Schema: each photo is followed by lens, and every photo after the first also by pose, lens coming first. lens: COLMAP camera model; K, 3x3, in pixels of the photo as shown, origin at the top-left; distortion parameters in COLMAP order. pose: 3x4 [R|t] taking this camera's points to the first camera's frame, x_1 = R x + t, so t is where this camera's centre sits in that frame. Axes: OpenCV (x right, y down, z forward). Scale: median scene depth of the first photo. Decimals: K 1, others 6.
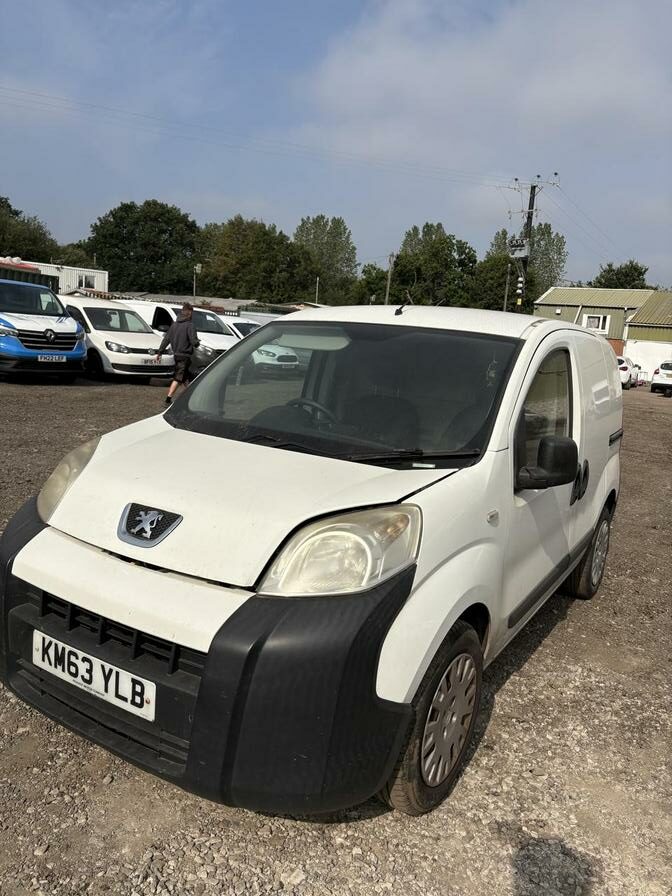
lens RADIAL K [[678.3, 0, 336.0], [0, 678.3, 448.0], [0, 0, 1]] dist [-0.006002, 0.001193]
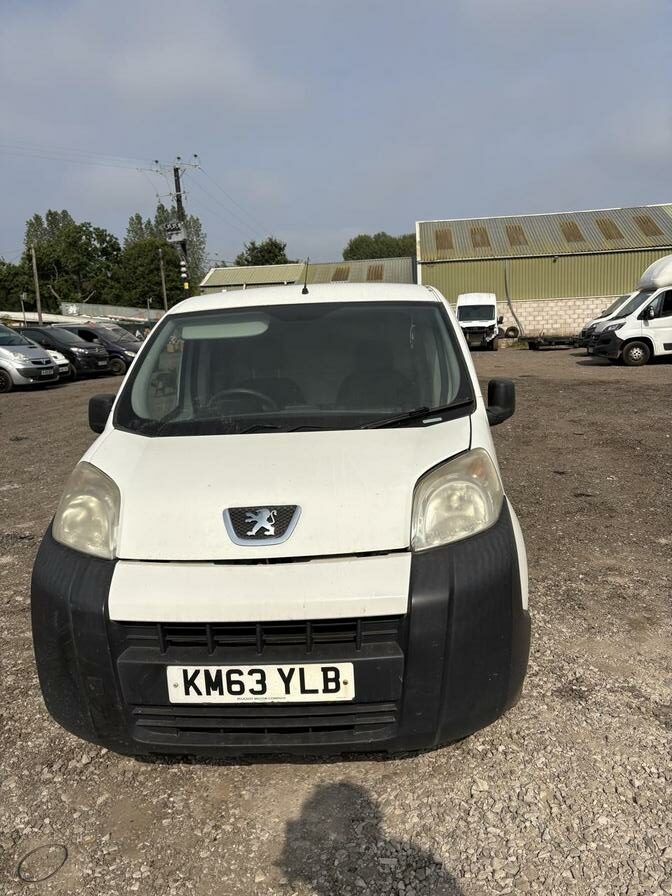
lens RADIAL K [[681.0, 0, 336.2], [0, 681.0, 464.3], [0, 0, 1]] dist [-0.039325, 0.104287]
pose [[0.872663, -0.208580, 0.441536, -0.587354], [0.189946, 0.977970, 0.086574, -0.033954], [-0.449867, 0.008319, 0.893057, 0.078276]]
